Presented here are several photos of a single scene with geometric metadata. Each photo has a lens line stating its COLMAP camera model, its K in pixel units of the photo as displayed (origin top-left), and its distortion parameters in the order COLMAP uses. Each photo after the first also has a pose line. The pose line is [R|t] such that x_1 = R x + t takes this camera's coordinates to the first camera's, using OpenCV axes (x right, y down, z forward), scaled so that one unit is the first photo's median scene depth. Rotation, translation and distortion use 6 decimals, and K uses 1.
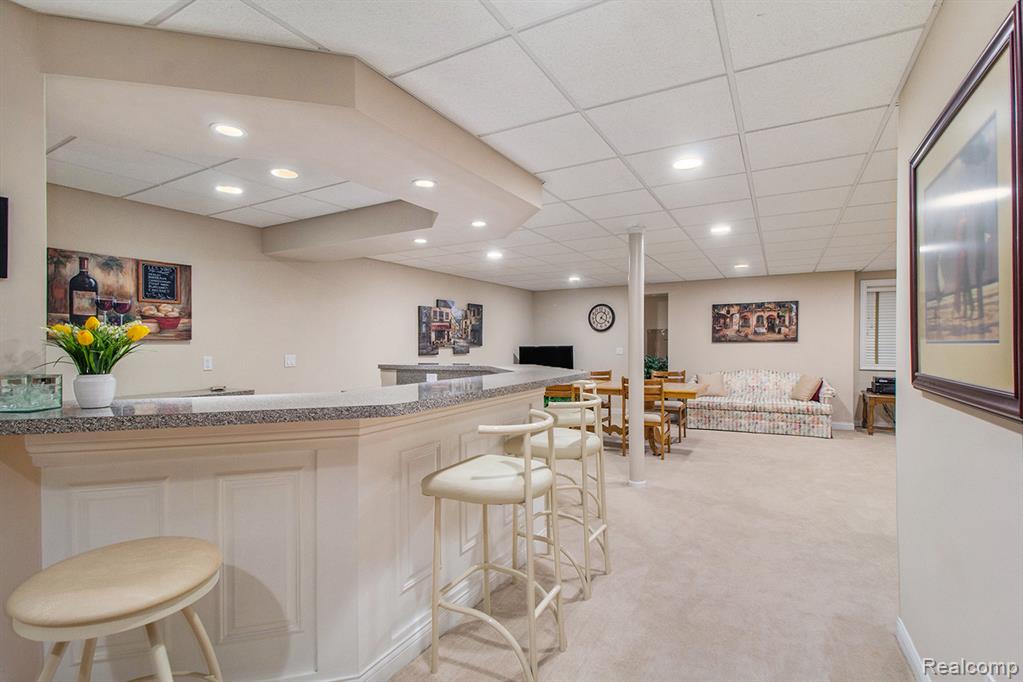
lens RADIAL K [[485.0, 0, 522.2], [0, 485.0, 342.2], [0, 0, 1]] dist [0.001909, -0.013320]
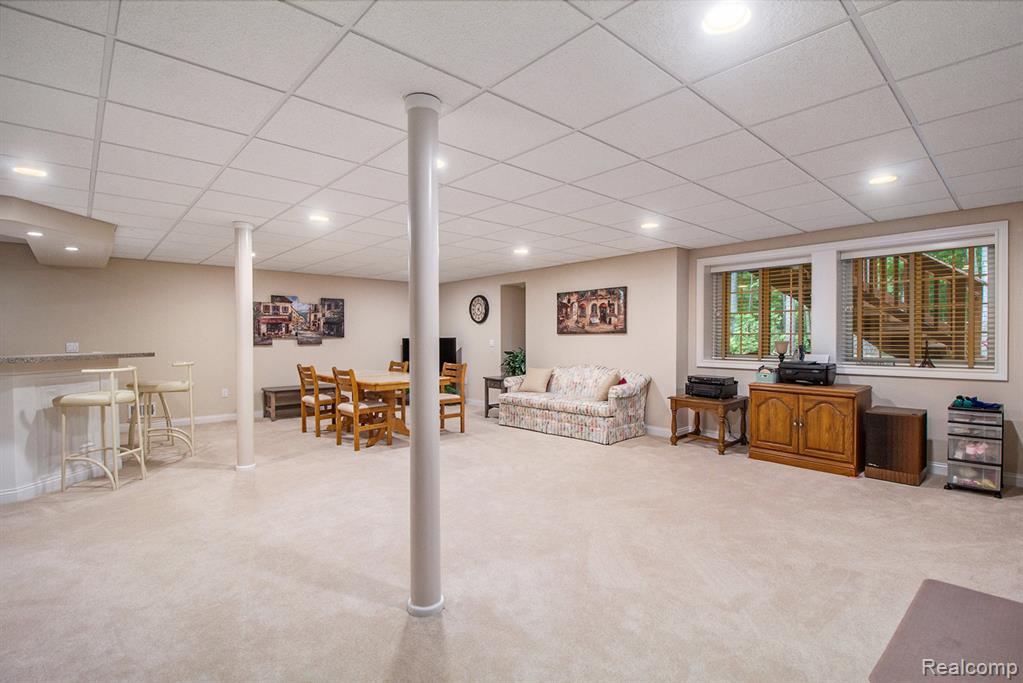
lens RADIAL K [[485.0, 0, 522.2], [0, 485.0, 342.7], [0, 0, 1]] dist [0.001909, -0.013320]
pose [[0.950694, 0.005891, -0.310075, 0.650596], [-0.001127, 0.999879, 0.015541, 0.002365], [0.310129, -0.014426, 0.950585, 0.110533]]
